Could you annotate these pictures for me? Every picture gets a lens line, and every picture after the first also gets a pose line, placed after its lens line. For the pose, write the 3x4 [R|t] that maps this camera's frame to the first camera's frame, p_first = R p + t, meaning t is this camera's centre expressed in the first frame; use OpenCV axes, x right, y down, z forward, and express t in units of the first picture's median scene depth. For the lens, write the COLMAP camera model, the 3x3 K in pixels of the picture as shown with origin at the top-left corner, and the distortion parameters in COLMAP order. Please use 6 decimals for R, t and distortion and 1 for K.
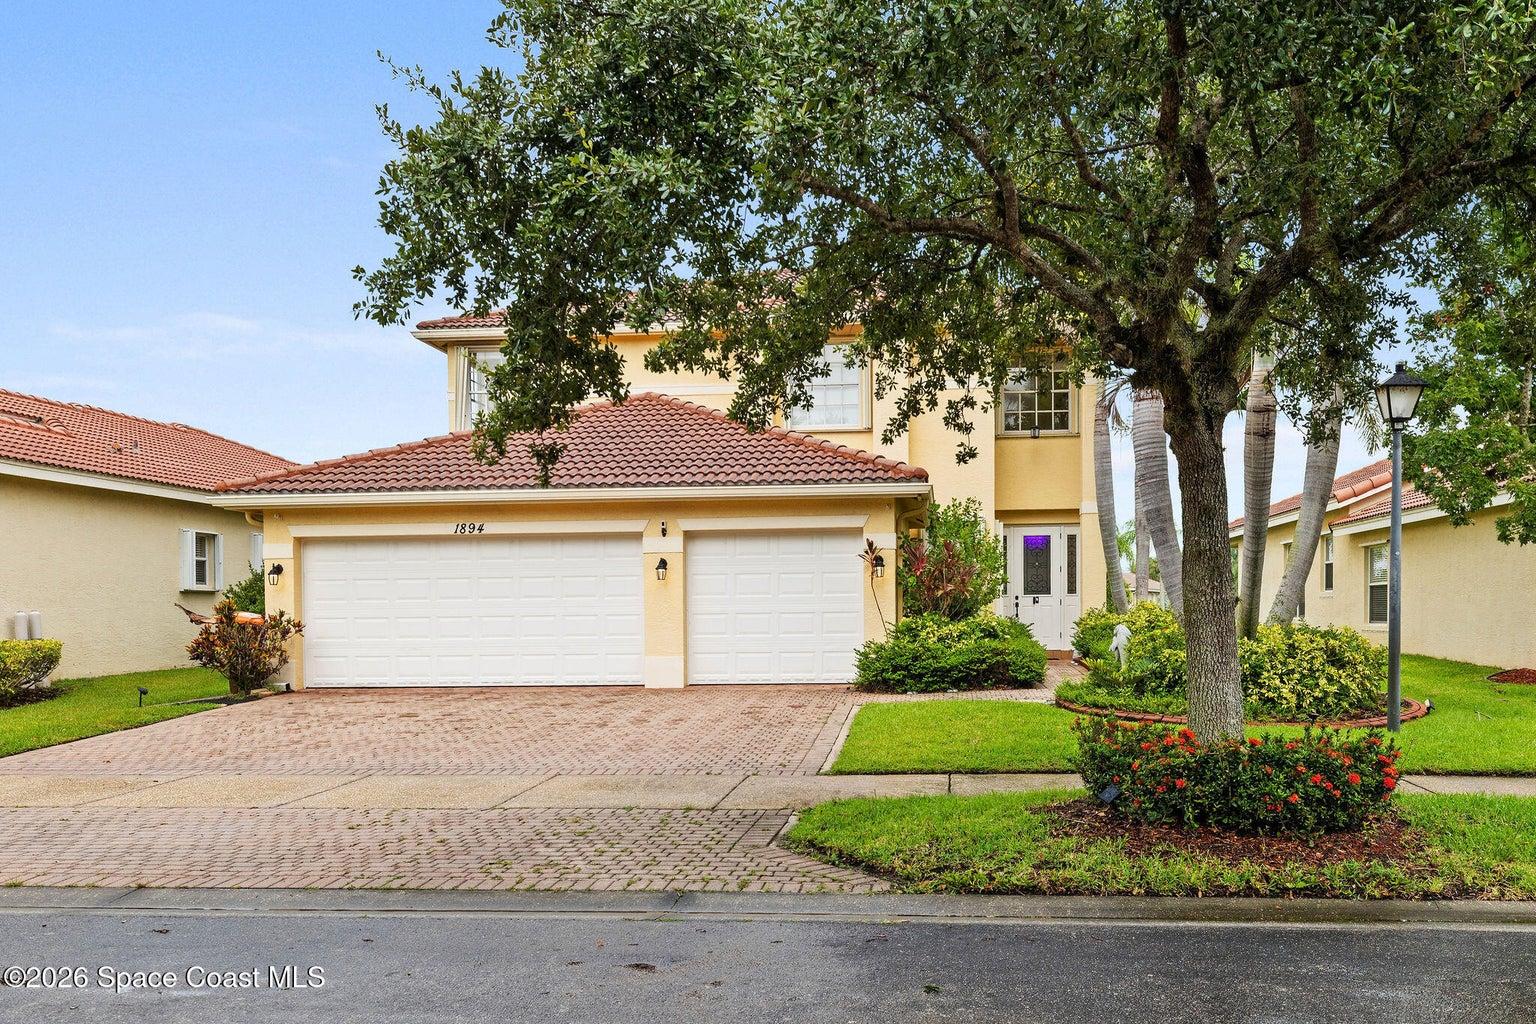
lens RADIAL K [[1188.1, 0, 810.0], [0, 1188.1, 601.4], [0, 0, 1]] dist [0.004101, 0.002867]
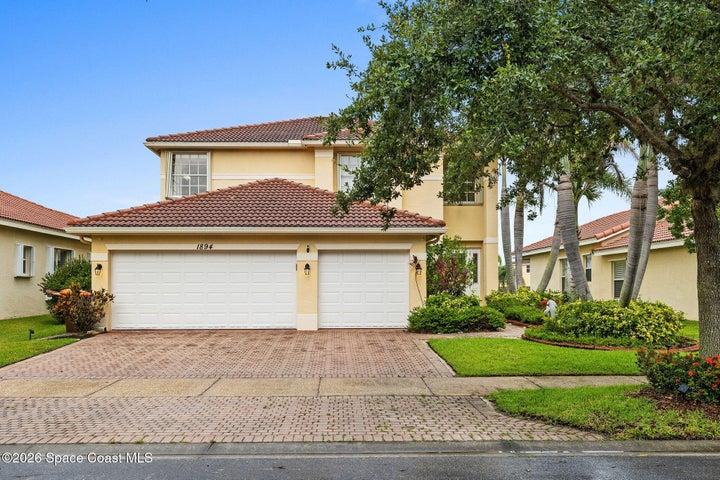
lens RADIAL K [[602.8, 0, 359.6], [0, 602.8, 263.7], [0, 0, 1]] dist [0.004719, -0.000550]
pose [[0.995095, 0.013119, 0.098053, -0.135452], [-0.009766, 0.999354, -0.034596, -0.002906], [-0.098443, 0.033469, 0.994580, 0.008920]]
